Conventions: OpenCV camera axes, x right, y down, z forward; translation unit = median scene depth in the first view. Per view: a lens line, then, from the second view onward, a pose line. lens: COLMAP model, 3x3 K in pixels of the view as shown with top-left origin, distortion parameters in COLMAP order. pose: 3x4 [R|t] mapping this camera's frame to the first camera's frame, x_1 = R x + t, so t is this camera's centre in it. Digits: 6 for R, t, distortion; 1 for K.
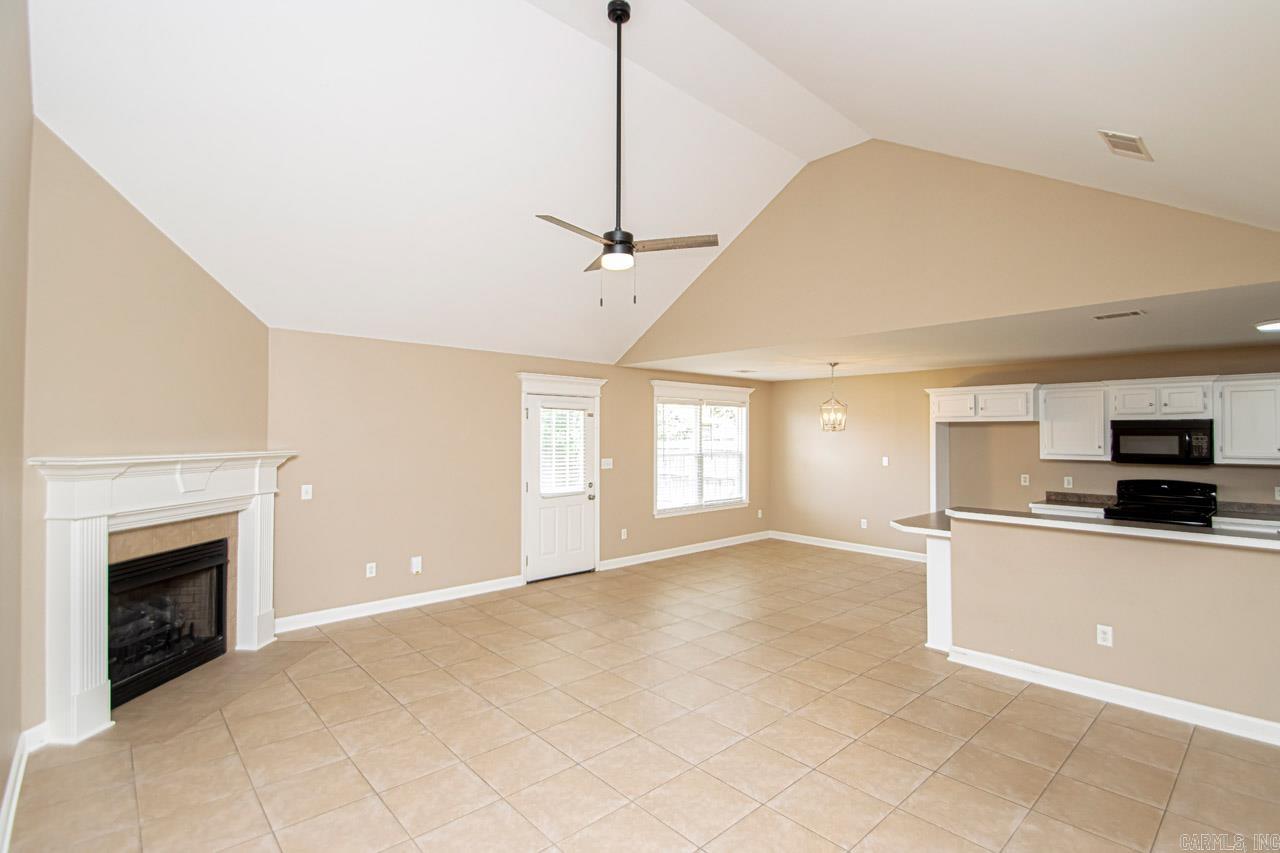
lens RADIAL K [[598.7, 0, 656.3], [0, 598.7, 430.7], [0, 0, 1]] dist [0.015481, -0.019559]
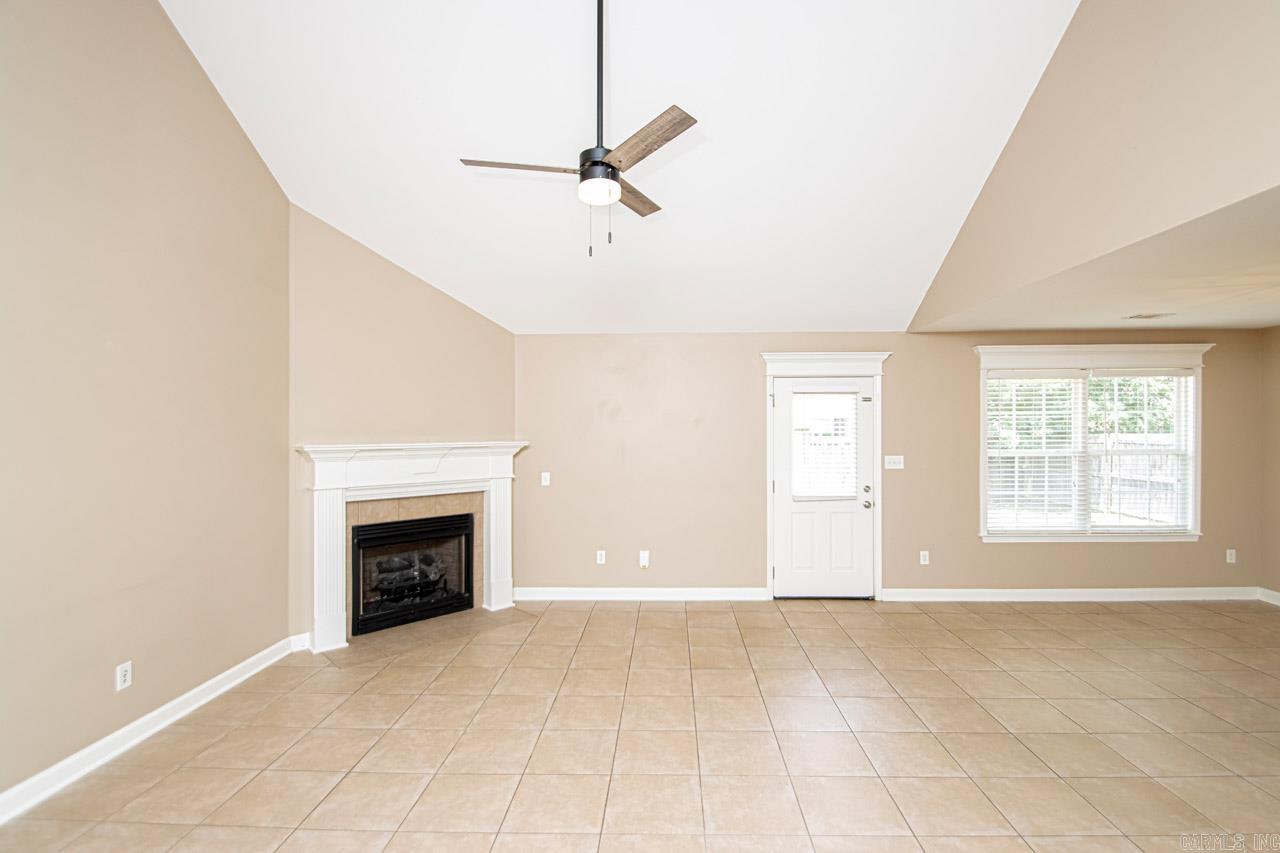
lens RADIAL K [[606.2, 0, 658.1], [0, 606.2, 433.7], [0, 0, 1]] dist [-0.000194, -0.000783]
pose [[0.712751, -0.001059, -0.701416, 0.307498], [0.012671, 0.999855, 0.011366, 0.007575], [0.701302, -0.016989, 0.712661, 0.302594]]
